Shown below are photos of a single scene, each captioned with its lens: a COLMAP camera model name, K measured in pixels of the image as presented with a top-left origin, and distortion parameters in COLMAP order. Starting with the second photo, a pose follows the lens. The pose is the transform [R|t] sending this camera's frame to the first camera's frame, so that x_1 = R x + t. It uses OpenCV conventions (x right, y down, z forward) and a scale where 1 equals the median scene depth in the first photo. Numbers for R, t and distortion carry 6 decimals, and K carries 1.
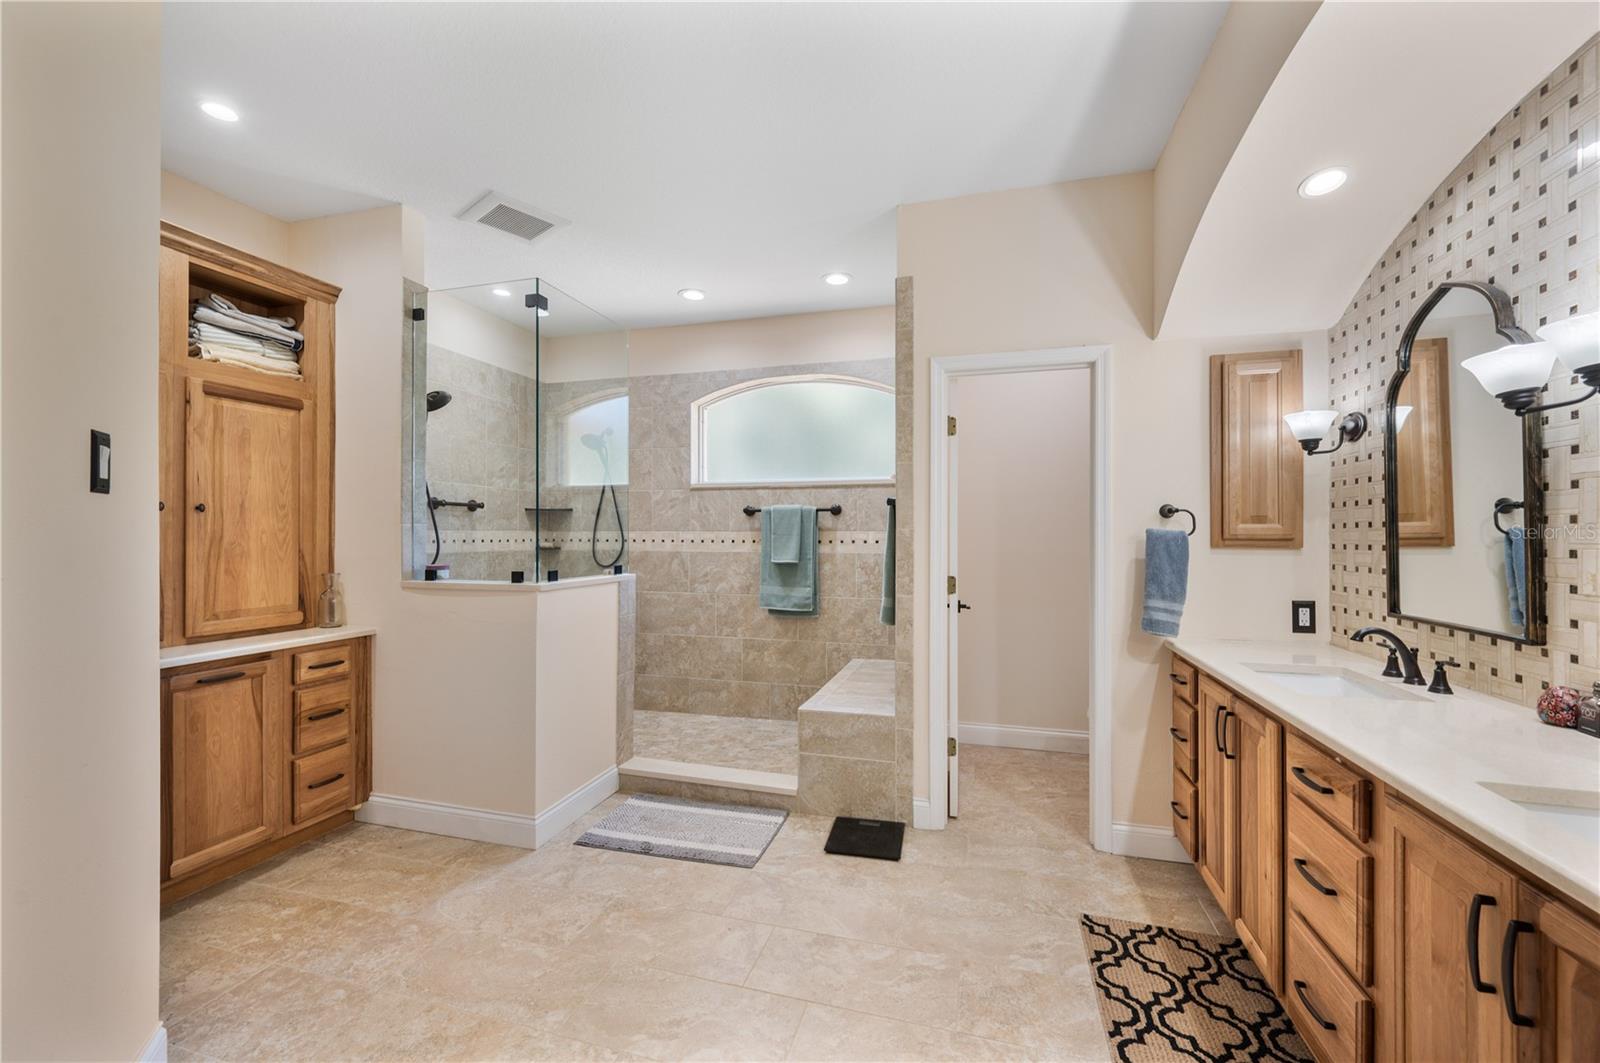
lens RADIAL K [[641.5, 0, 797.9], [0, 641.5, 532.0], [0, 0, 1]] dist [-0.000925, 0.000359]
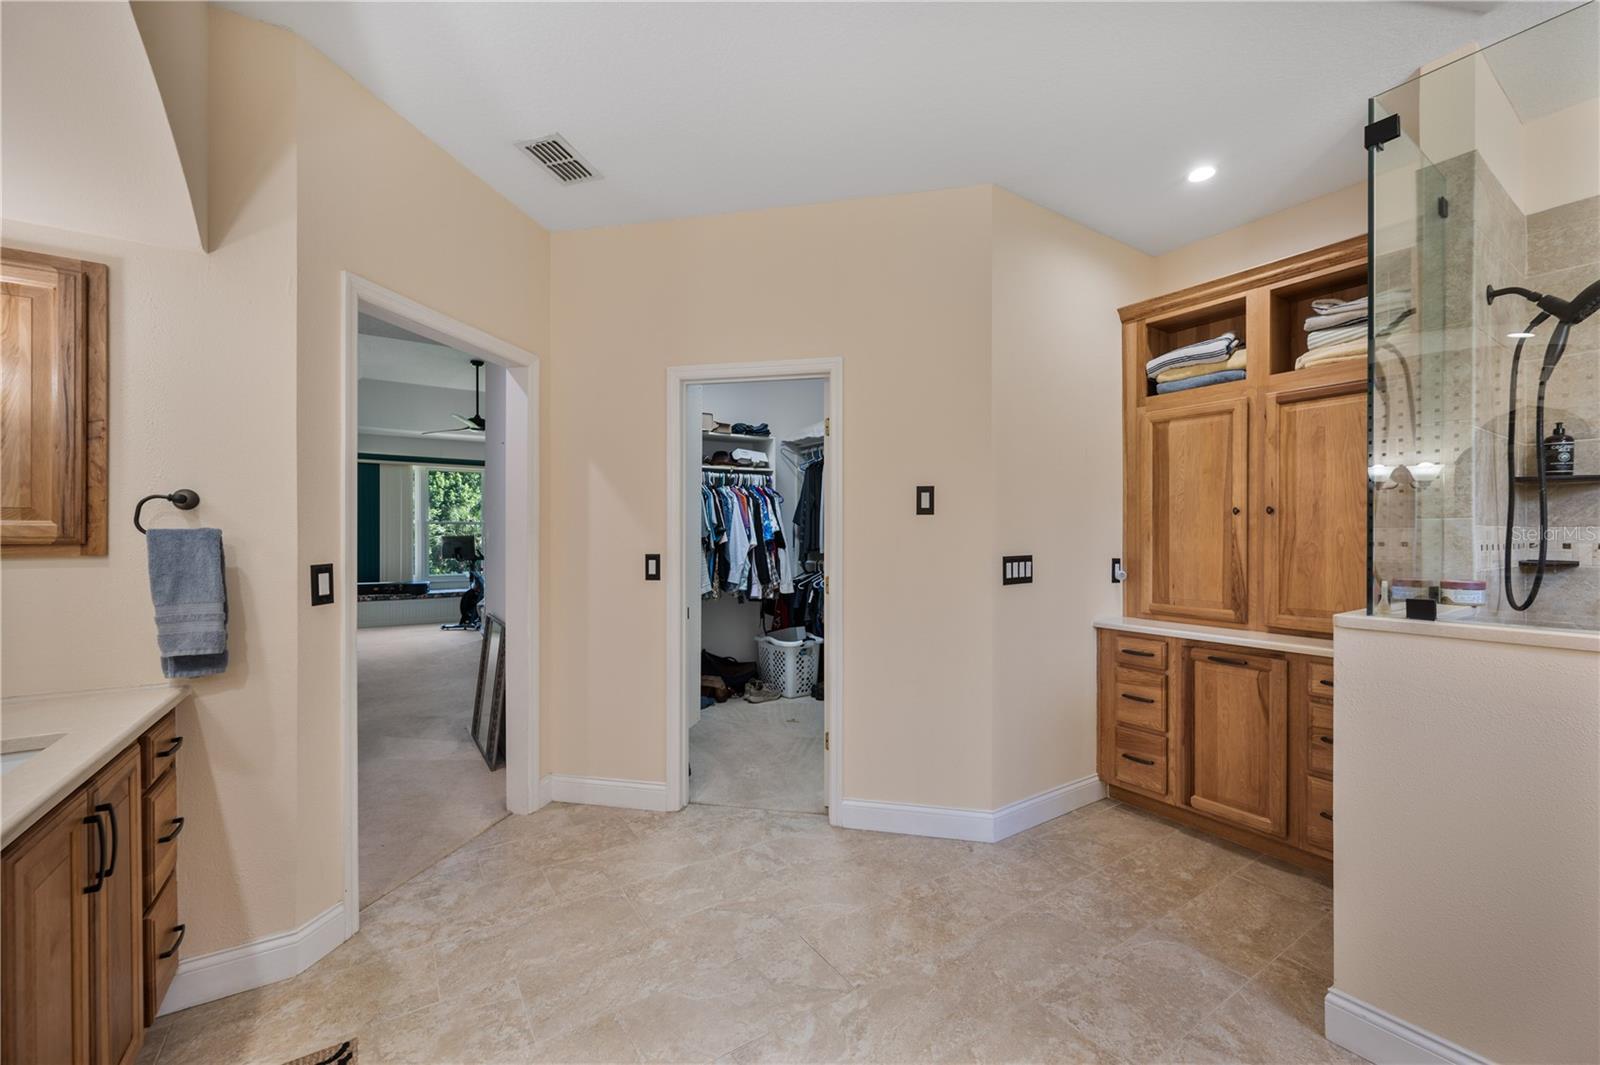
lens RADIAL K [[641.5, 0, 798.1], [0, 641.5, 537.8], [0, 0, 1]] dist [-0.000925, 0.000359]
pose [[-0.653496, 0.005397, -0.756911, 0.429509], [0.006866, 0.999976, 0.001201, 0.002398], [0.756899, -0.004412, -0.653517, 1.094889]]
